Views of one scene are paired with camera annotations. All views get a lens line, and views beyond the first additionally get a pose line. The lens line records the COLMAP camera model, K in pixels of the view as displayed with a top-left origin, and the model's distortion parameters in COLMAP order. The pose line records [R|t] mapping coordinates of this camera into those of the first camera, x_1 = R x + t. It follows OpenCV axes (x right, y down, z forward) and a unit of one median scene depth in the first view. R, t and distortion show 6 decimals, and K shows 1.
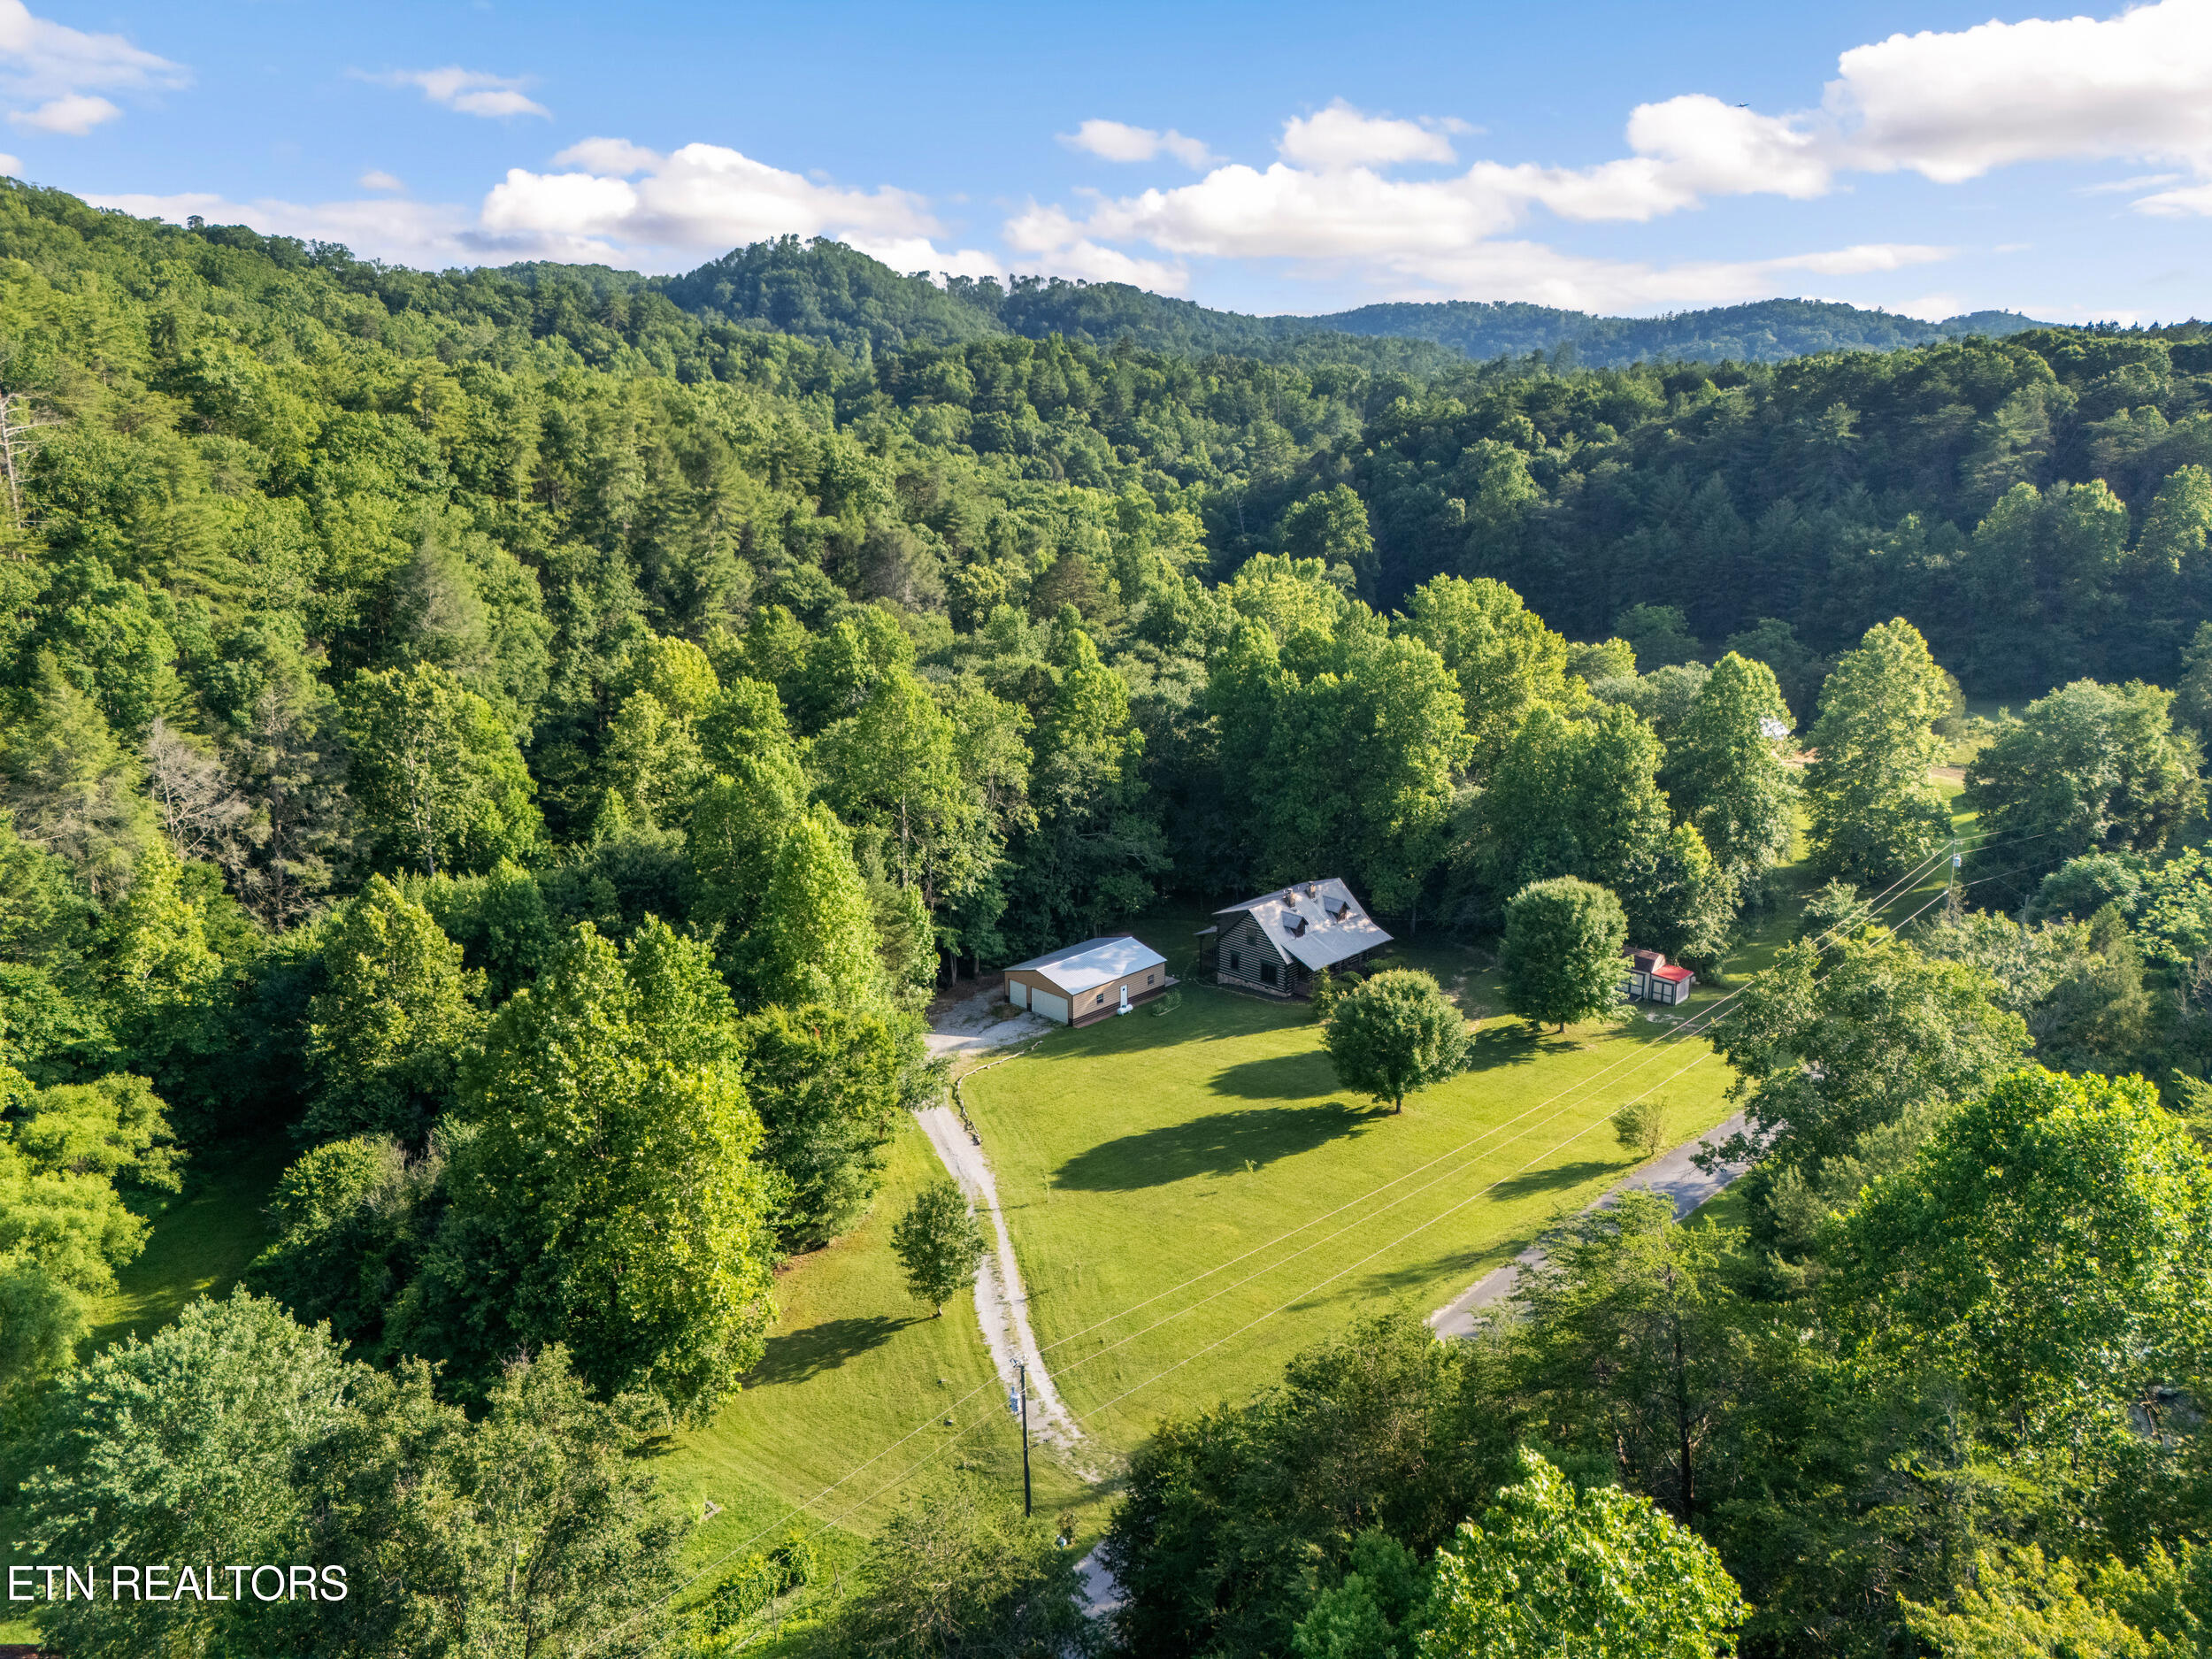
lens RADIAL K [[1639.5, 0, 1096.0], [0, 1639.5, 822.0], [0, 0, 1]] dist [0.042683, -0.038415]
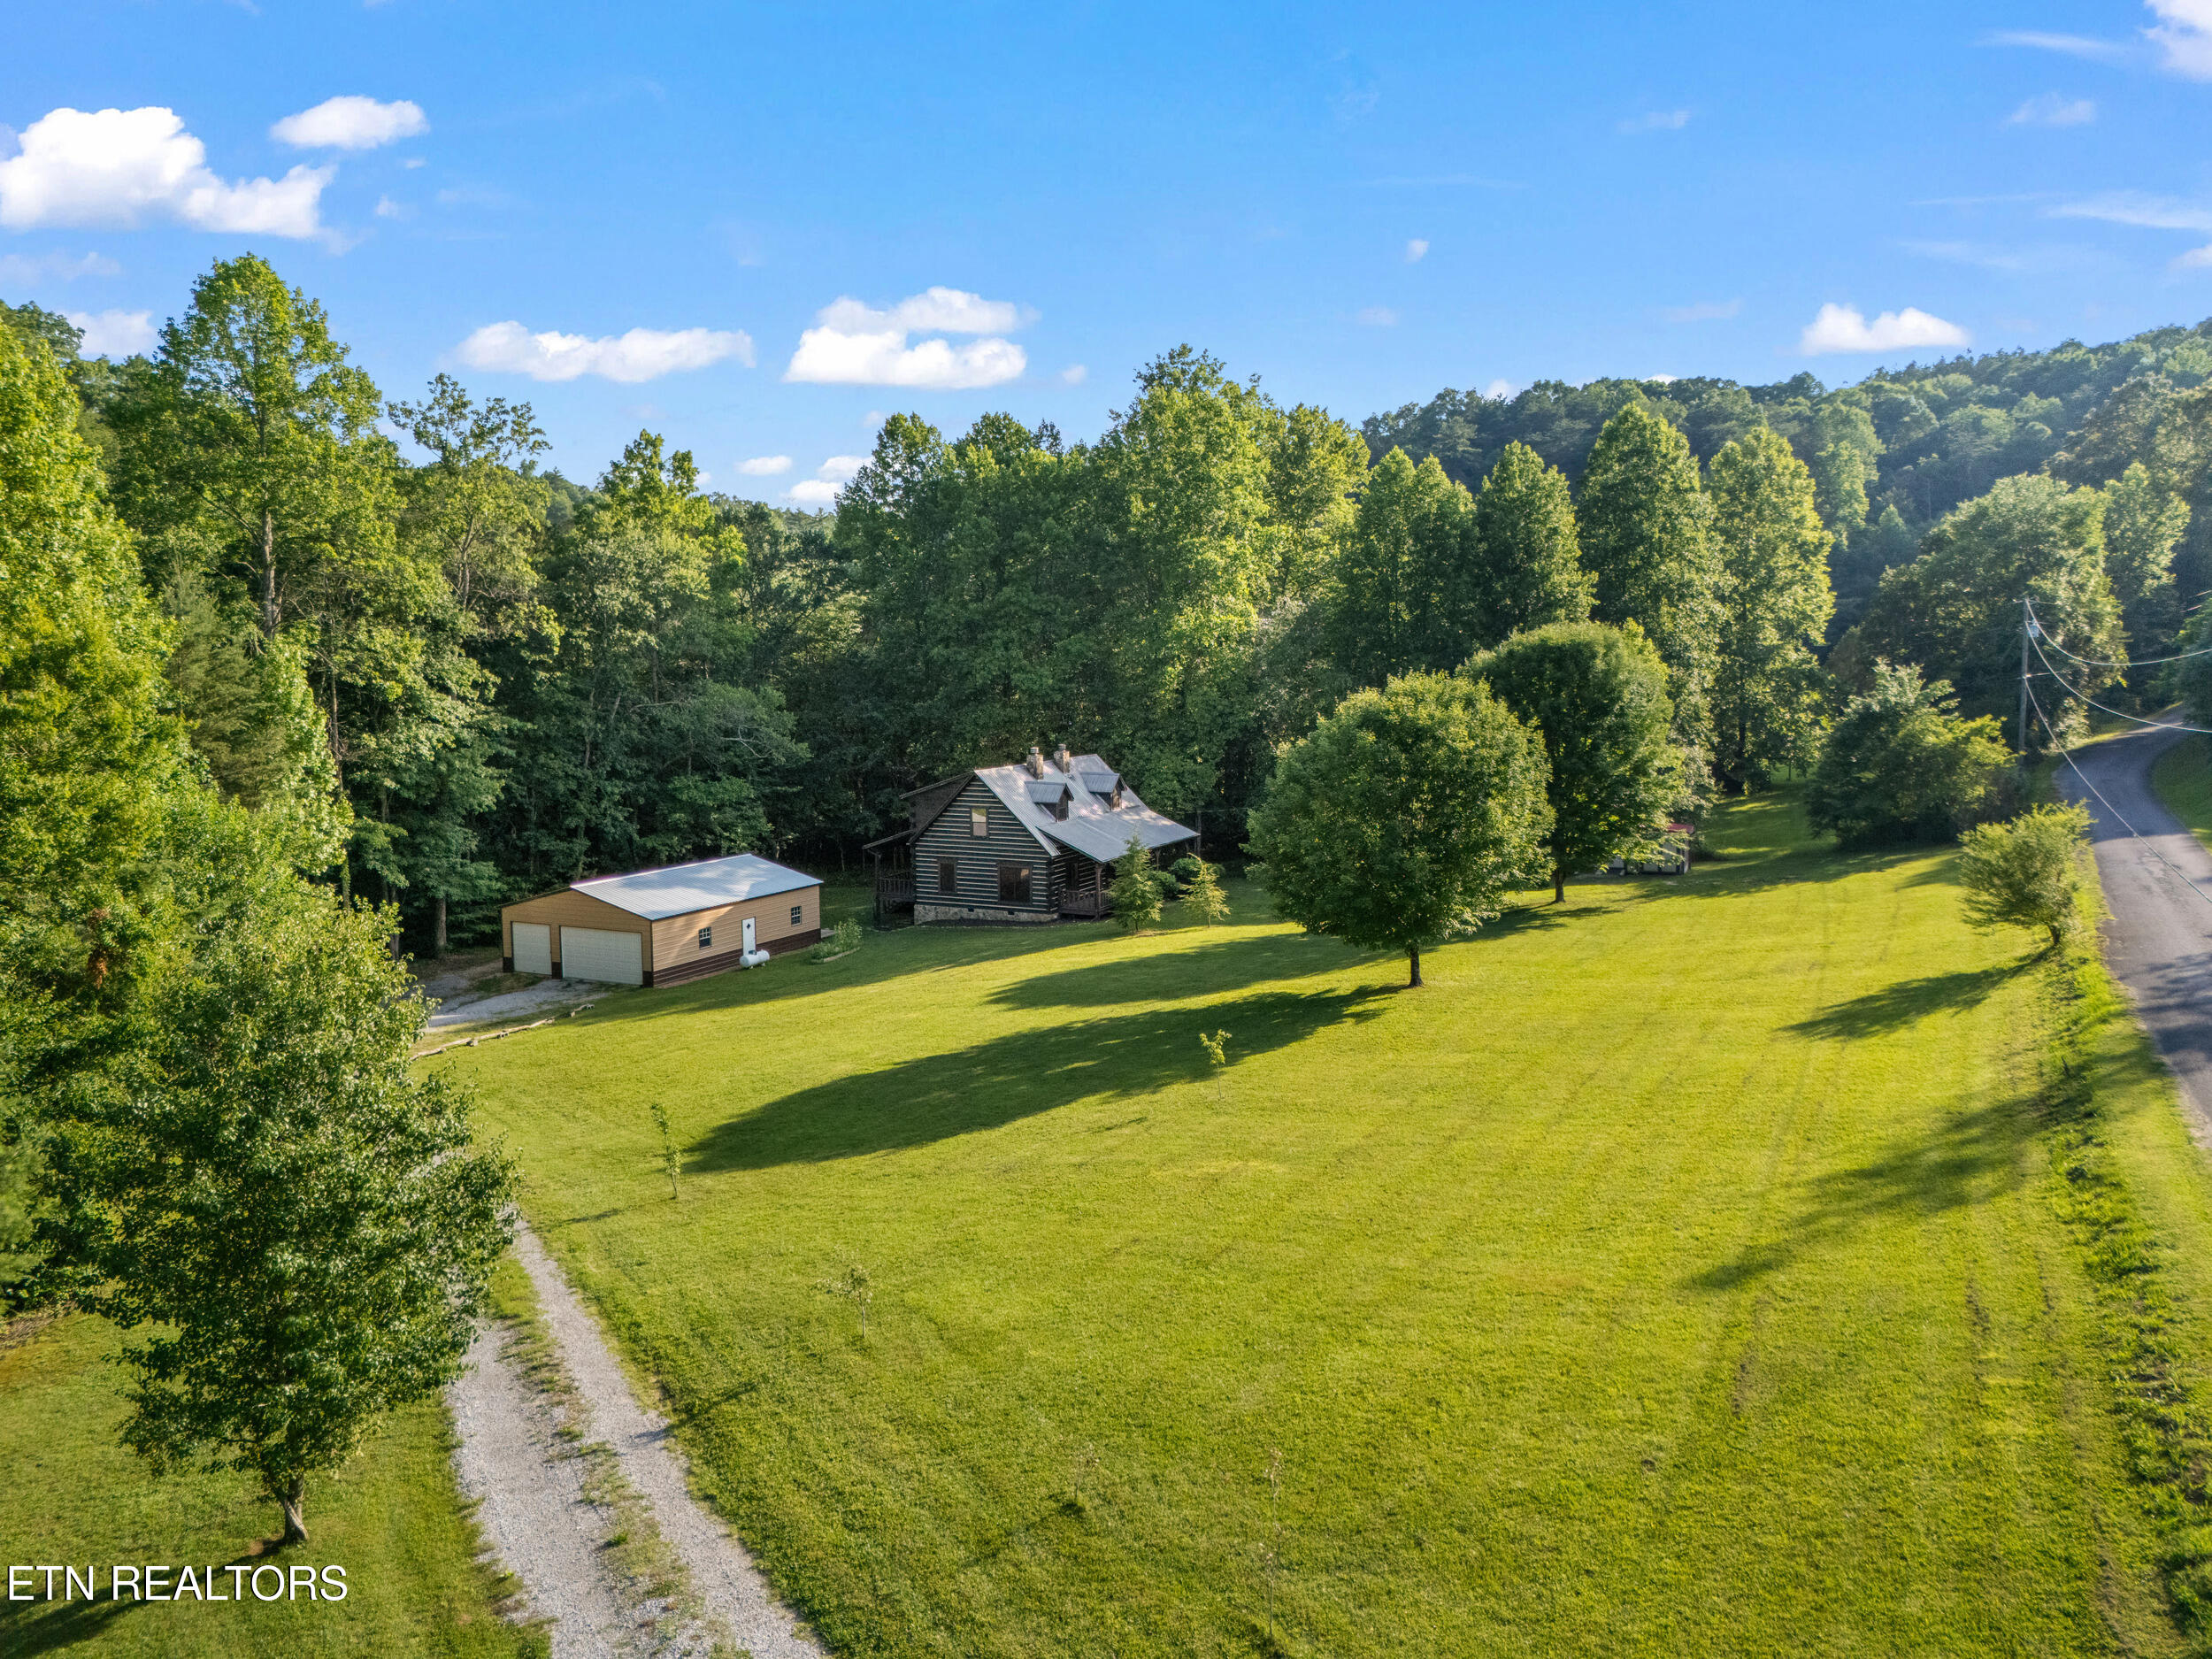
lens RADIAL K [[1639.5, 0, 1129.5], [0, 1639.5, 832.3], [0, 0, 1]] dist [0.042683, -0.038415]
pose [[0.946491, -0.033161, 0.321023, -0.035781], [0.081787, 0.986882, -0.139196, 0.156761], [-0.312196, 0.158004, 0.936786, 0.470618]]
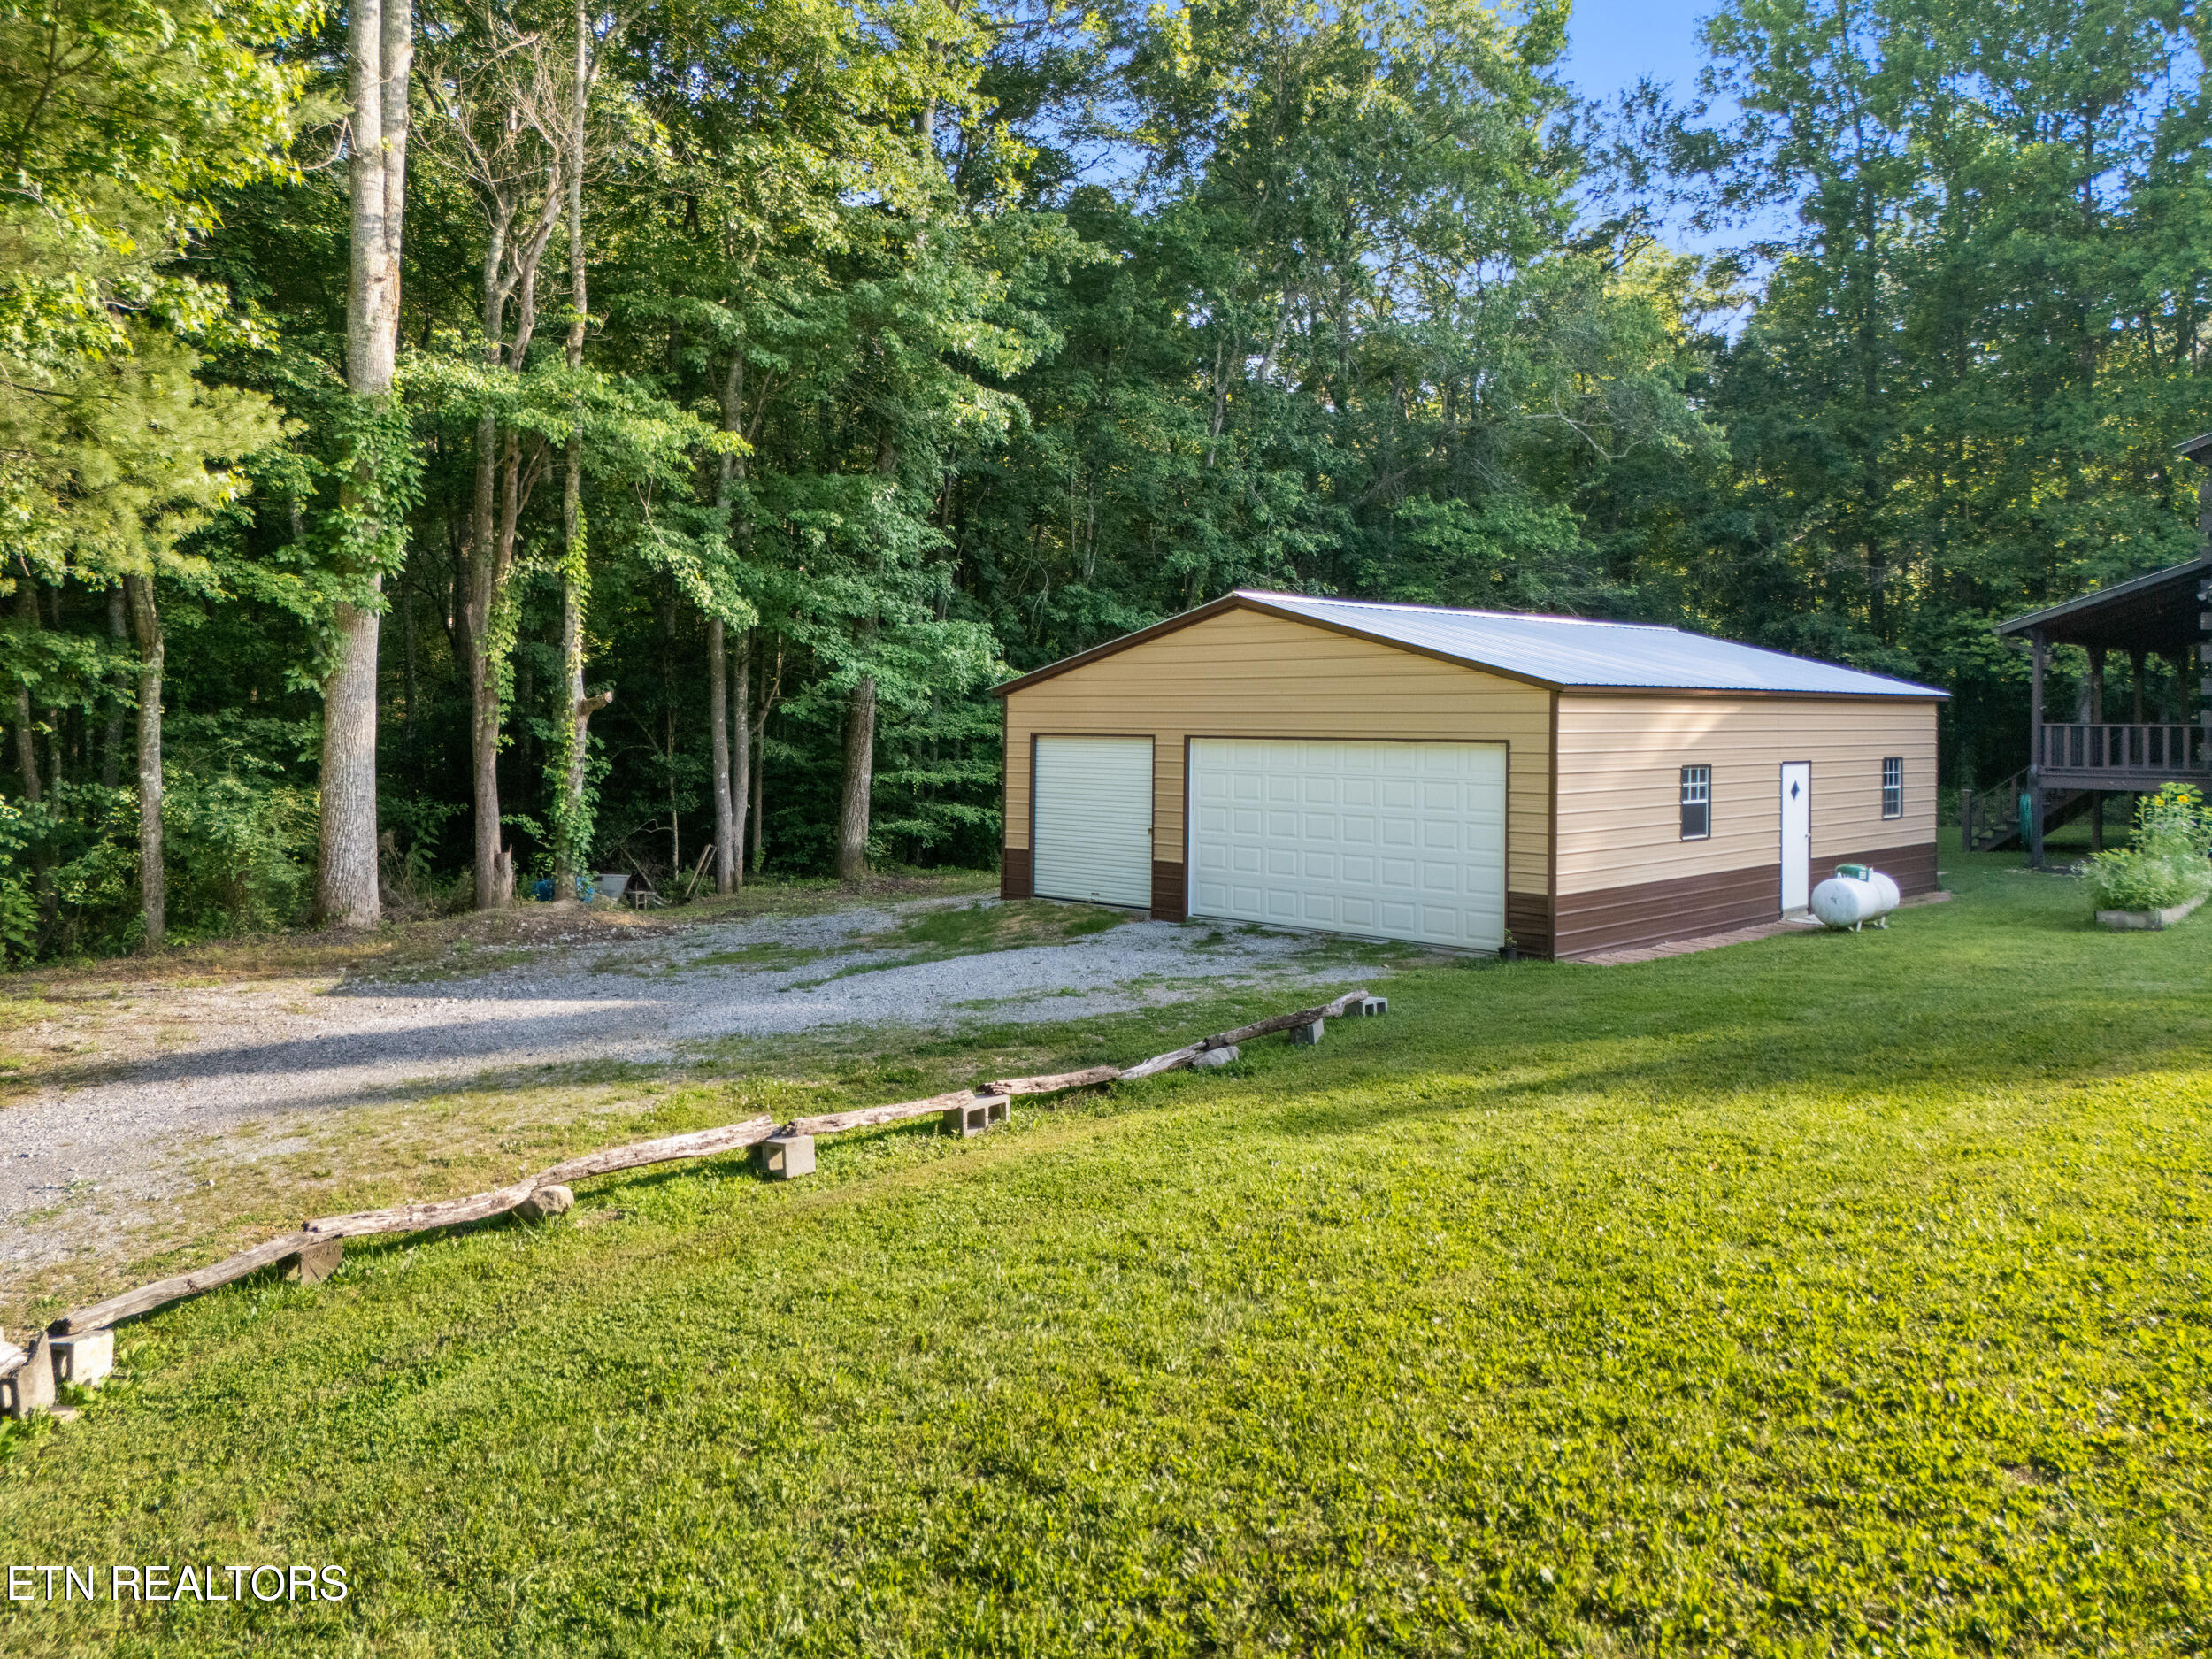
lens RADIAL K [[1639.5, 0, 1104.9], [0, 1639.5, 818.0], [0, 0, 1]] dist [0.042683, -0.038415]
pose [[0.999547, 0.020063, 0.022452, -0.050564], [-0.015077, 0.978943, -0.203575, 0.137570], [-0.026063, 0.203145, 0.978802, 0.860186]]
